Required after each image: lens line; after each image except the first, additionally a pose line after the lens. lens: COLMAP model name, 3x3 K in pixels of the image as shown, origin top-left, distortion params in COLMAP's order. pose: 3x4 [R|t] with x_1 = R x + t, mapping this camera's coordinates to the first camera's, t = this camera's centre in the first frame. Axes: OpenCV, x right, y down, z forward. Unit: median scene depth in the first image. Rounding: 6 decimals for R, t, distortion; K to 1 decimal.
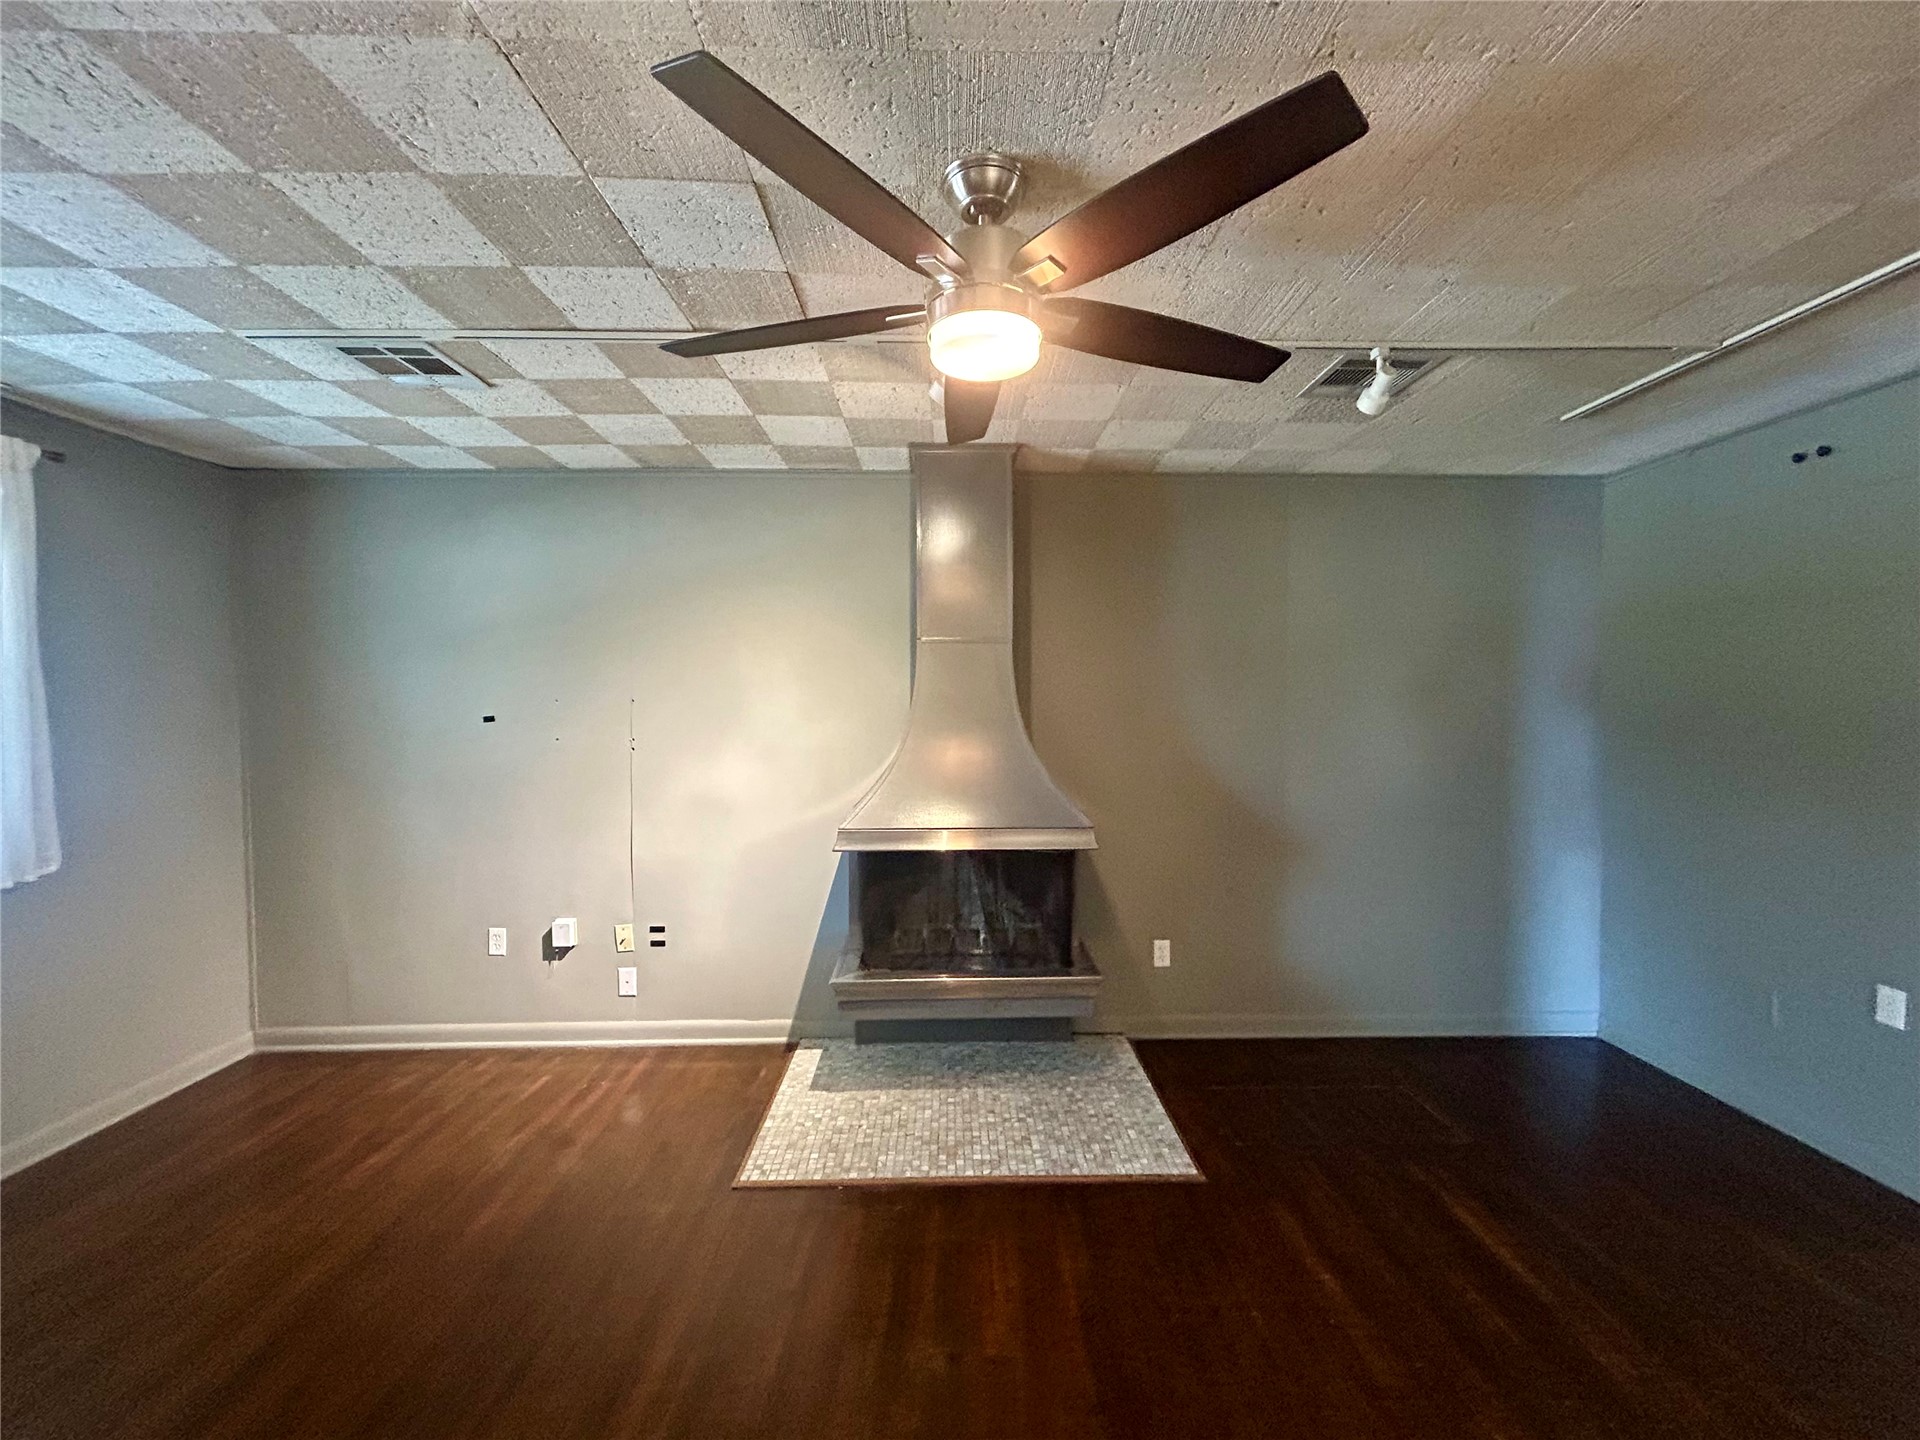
lens RADIAL K [[780.1, 0, 966.3], [0, 780.1, 721.8], [0, 0, 1]] dist [0.001014, 0.000175]
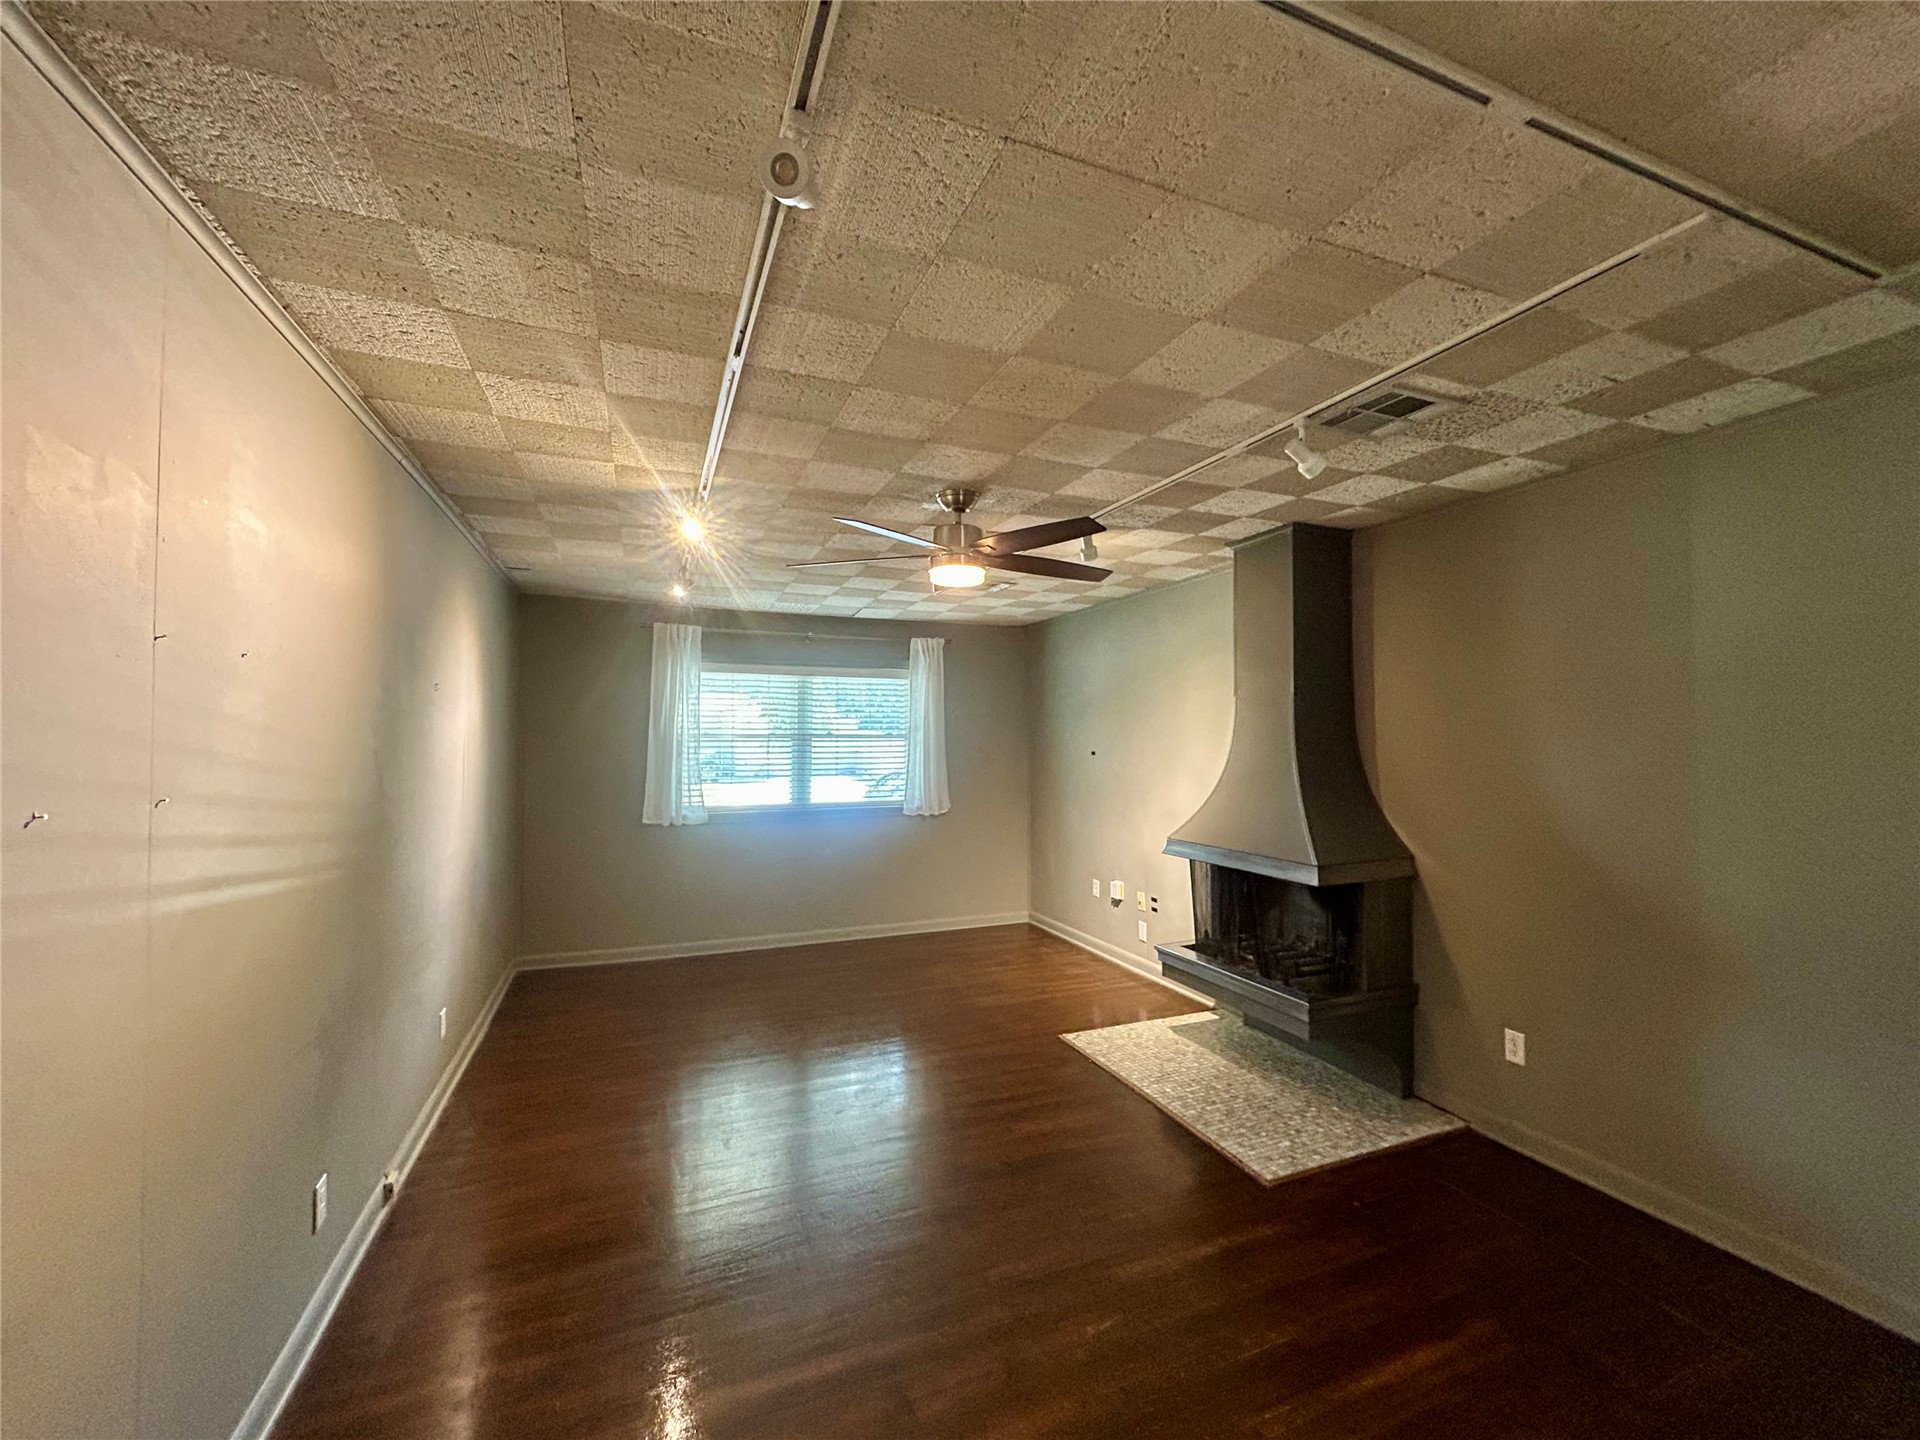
lens RADIAL K [[780.1, 0, 966.3], [0, 780.1, 721.8], [0, 0, 1]] dist [0.001014, 0.000175]
pose [[0.363663, -0.017481, -0.931367, 0.882813], [-0.026196, 0.999237, -0.028983, -0.015798], [0.931162, 0.034938, 0.362928, 0.137108]]
